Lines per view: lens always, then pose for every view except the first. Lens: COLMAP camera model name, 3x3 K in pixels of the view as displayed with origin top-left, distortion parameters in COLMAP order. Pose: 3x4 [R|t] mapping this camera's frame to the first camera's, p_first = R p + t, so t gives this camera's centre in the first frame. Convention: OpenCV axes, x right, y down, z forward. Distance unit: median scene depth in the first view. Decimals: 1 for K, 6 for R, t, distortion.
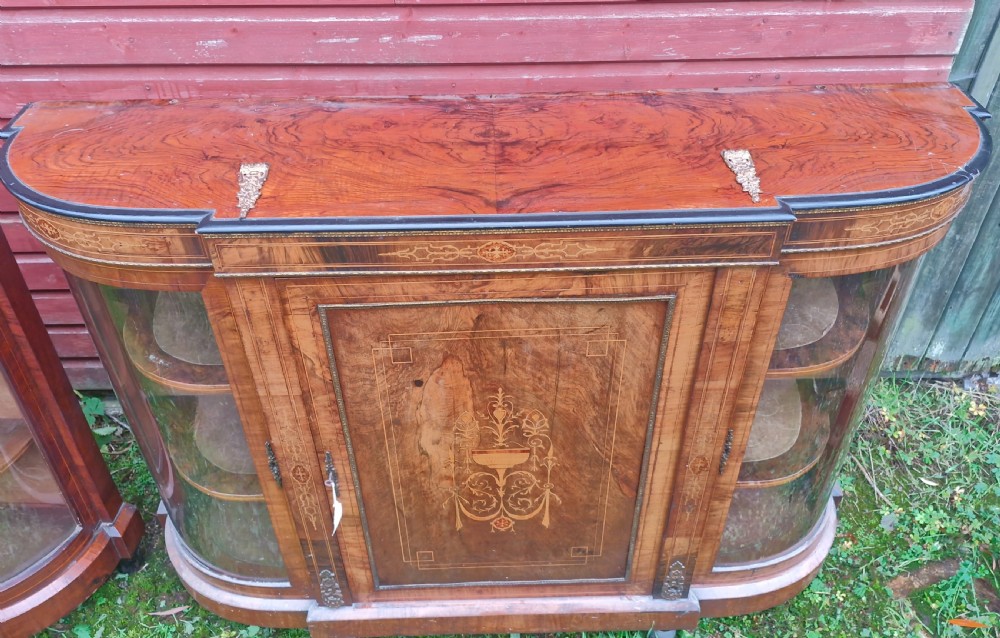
lens RADIAL K [[790.0, 0, 492.0], [0, 790.0, 322.8], [0, 0, 1]] dist [0.111589, -0.133452]
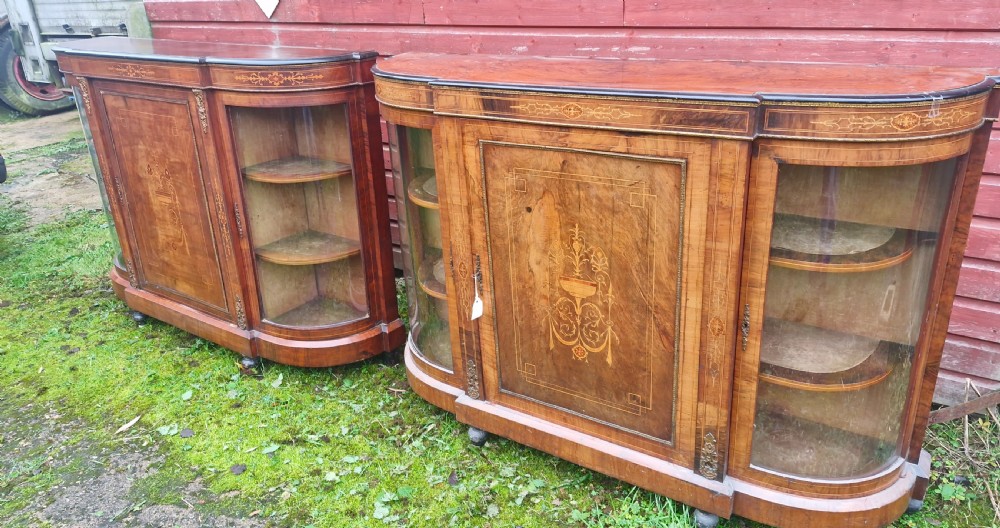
lens RADIAL K [[691.7, 0, 500.7], [0, 691.7, 245.4], [0, 0, 1]] dist [0.088794, -0.077420]
pose [[0.839678, 0.184376, -0.510829, 0.534723], [-0.313740, 0.932454, -0.179158, 0.378794], [0.443292, 0.310702, 0.840807, -0.142723]]
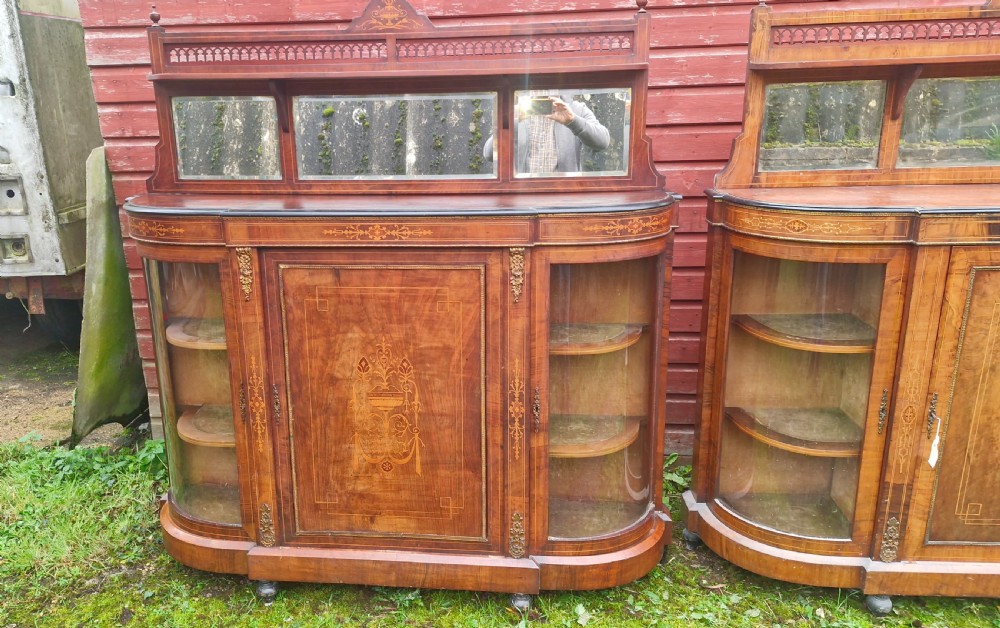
lens RADIAL K [[771.2, 0, 442.4], [0, 771.2, 307.7], [0, 0, 1]] dist [0.108811, -0.127824]
pose [[0.995577, 0.013133, -0.093024, -0.975490], [-0.048579, 0.919490, -0.390099, 0.625911], [0.080411, 0.392893, 0.916062, -0.450323]]
